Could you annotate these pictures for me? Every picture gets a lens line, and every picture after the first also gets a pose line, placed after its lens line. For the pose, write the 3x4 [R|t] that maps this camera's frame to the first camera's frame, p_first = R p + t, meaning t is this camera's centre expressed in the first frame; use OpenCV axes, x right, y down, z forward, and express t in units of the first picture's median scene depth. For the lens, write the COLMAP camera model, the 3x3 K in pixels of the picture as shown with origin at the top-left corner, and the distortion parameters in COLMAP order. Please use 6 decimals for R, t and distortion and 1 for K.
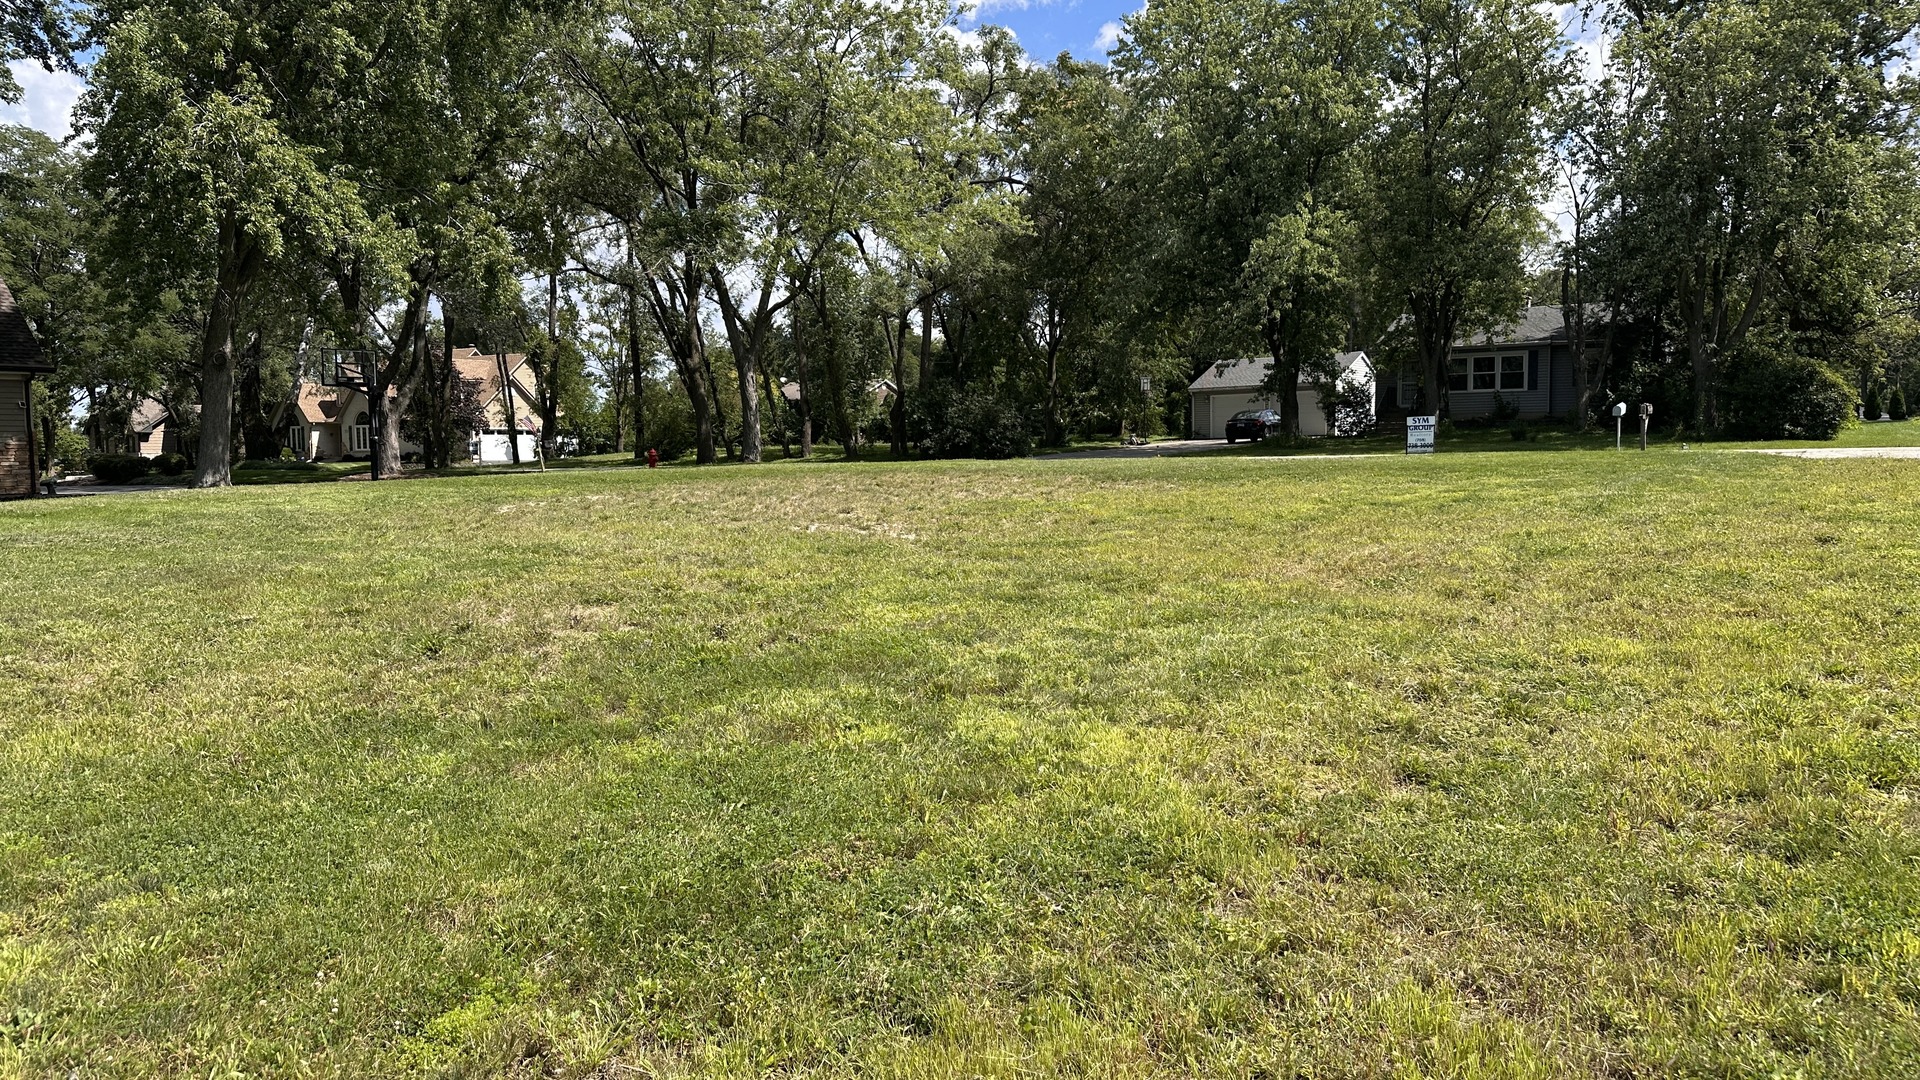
lens RADIAL K [[1415.8, 0, 950.6], [0, 1415.8, 531.0], [0, 0, 1]] dist [0.043358, -0.058029]
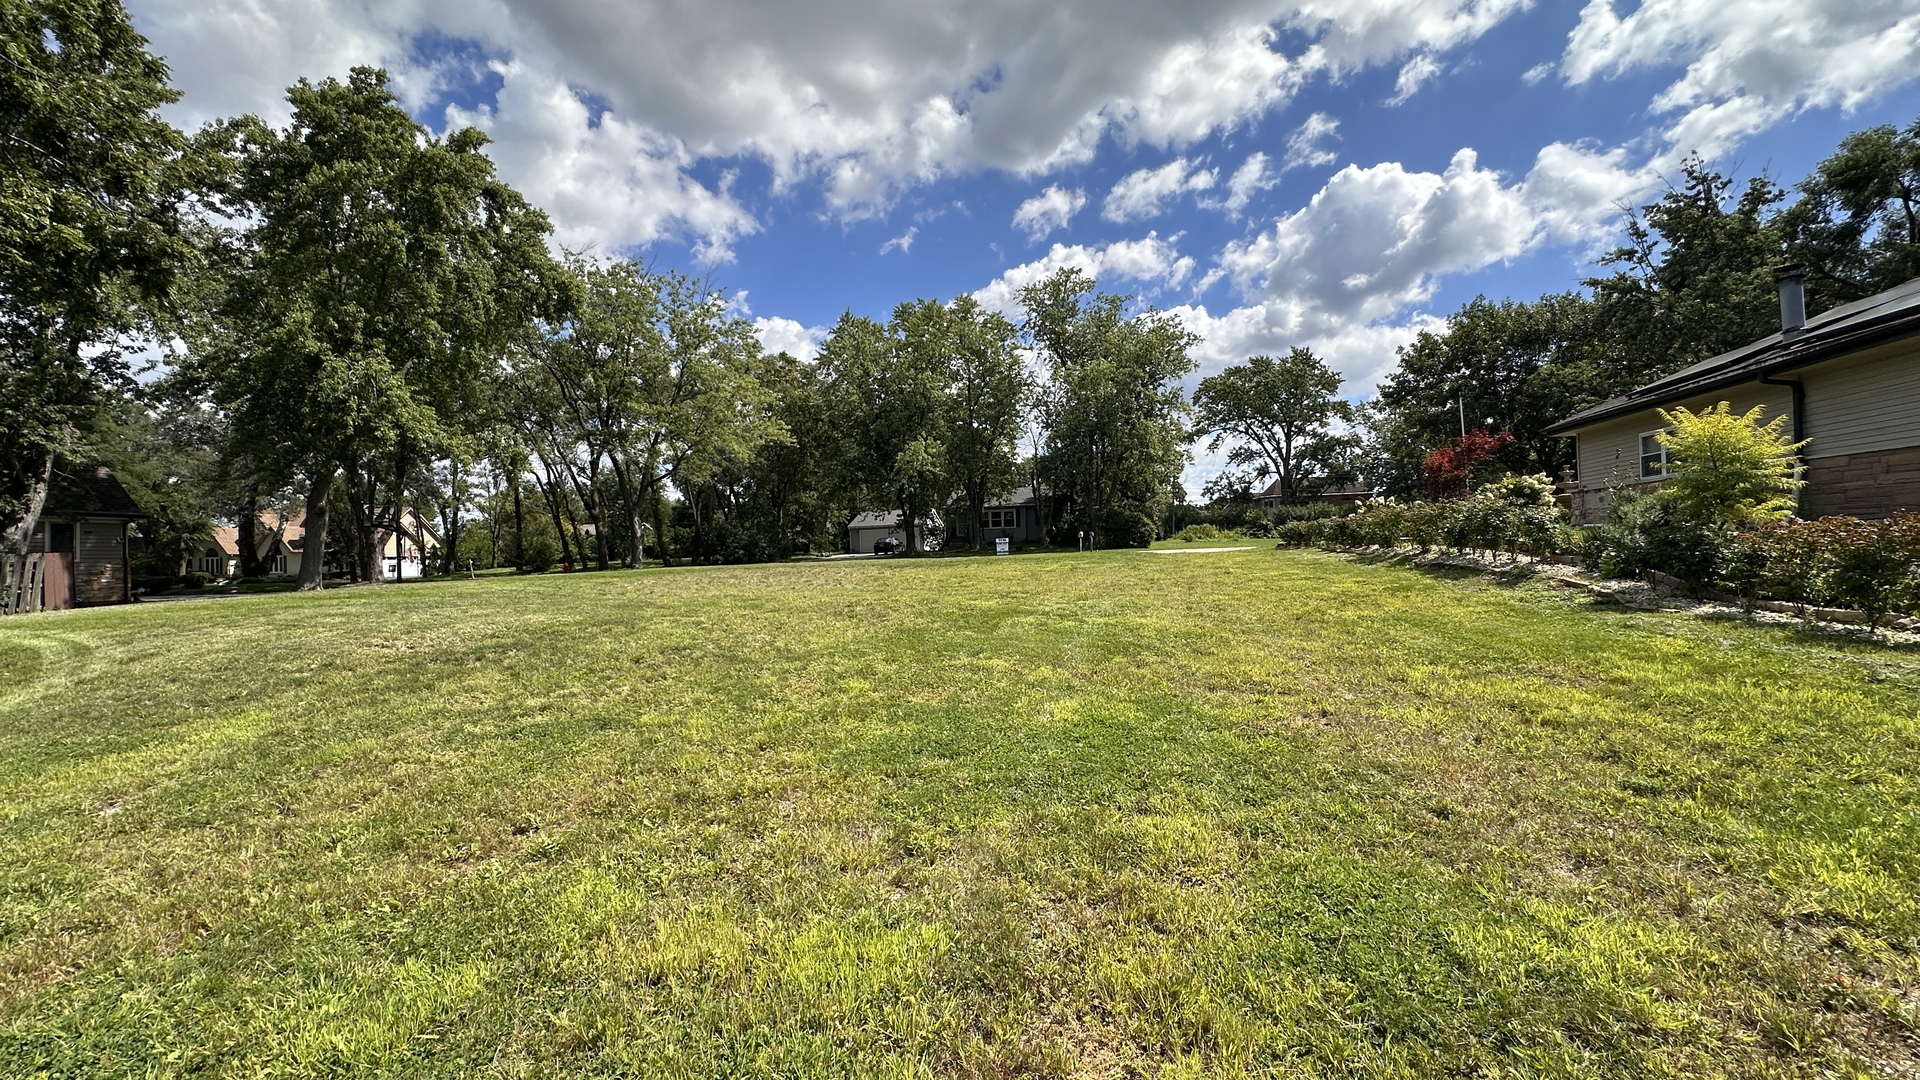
lens RADIAL K [[828.1, 0, 966.1], [0, 828.1, 527.6], [0, 0, 1]] dist [-0.010689, 0.002369]
pose [[0.923759, -0.003809, 0.382955, -0.136647], [0.042595, 0.994768, -0.092854, 0.012192], [-0.380598, 0.102086, 0.919089, -0.095270]]
